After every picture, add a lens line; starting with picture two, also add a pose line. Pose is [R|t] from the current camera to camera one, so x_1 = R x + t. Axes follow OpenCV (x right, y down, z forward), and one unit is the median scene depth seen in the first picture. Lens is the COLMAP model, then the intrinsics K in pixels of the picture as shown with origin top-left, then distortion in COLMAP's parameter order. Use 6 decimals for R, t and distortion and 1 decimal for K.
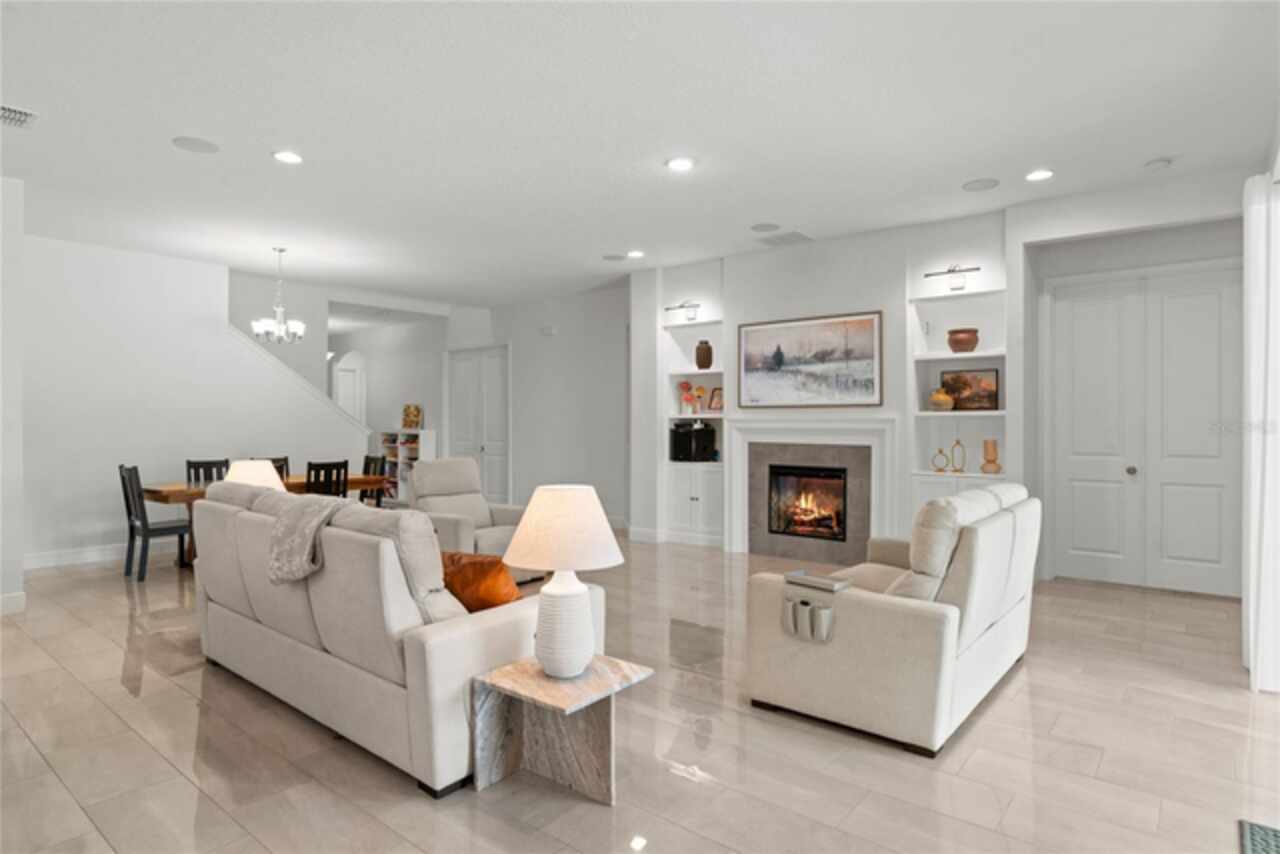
lens RADIAL K [[710.6, 0, 640.0], [0, 710.6, 427.0], [0, 0, 1]] dist [0.001598, 0.000634]
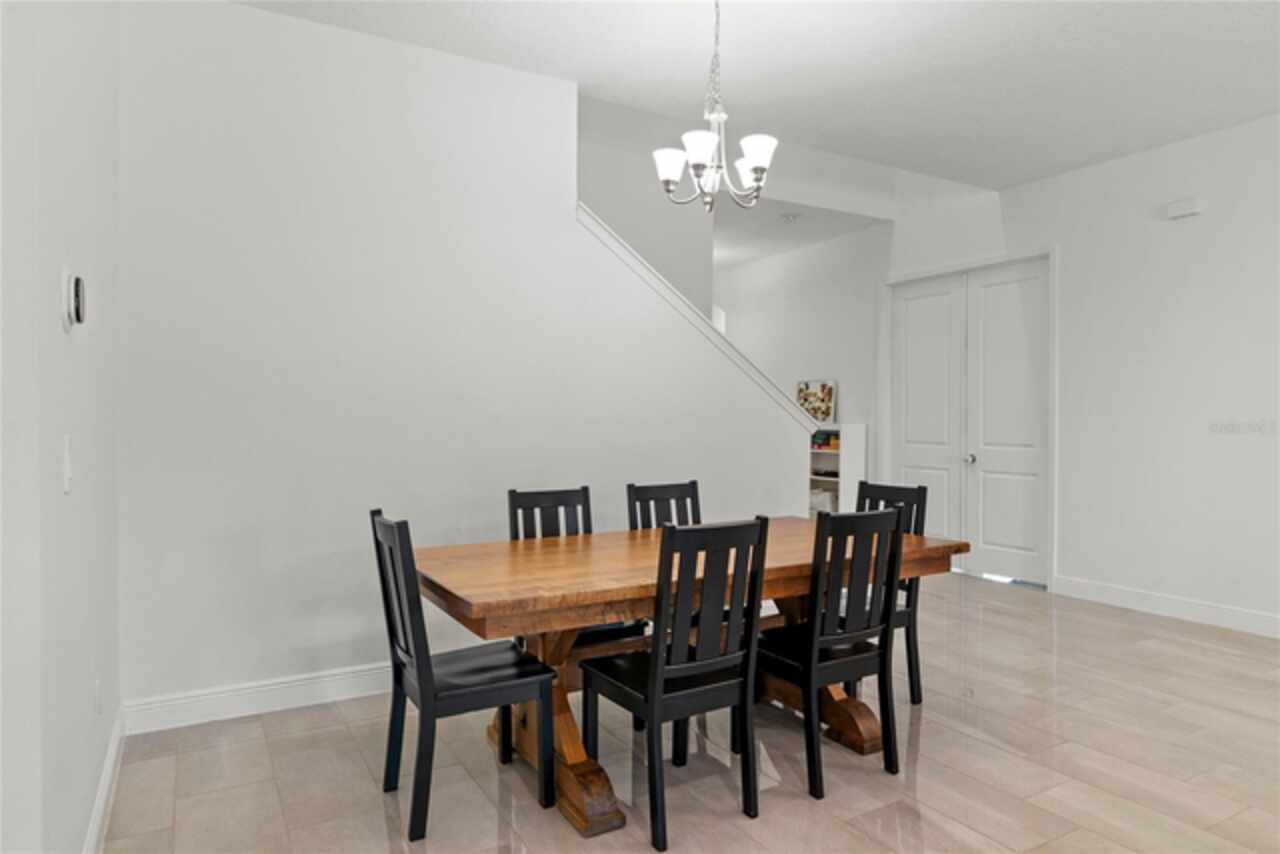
lens RADIAL K [[781.7, 0, 640.0], [0, 781.7, 427.0], [0, 0, 1]] dist [-0.003844, -0.000698]
pose [[0.936839, 0.005792, -0.349712, -0.298516], [-0.002868, 0.999956, 0.008877, 0.002361], [0.349749, -0.007314, 0.936815, 0.437190]]
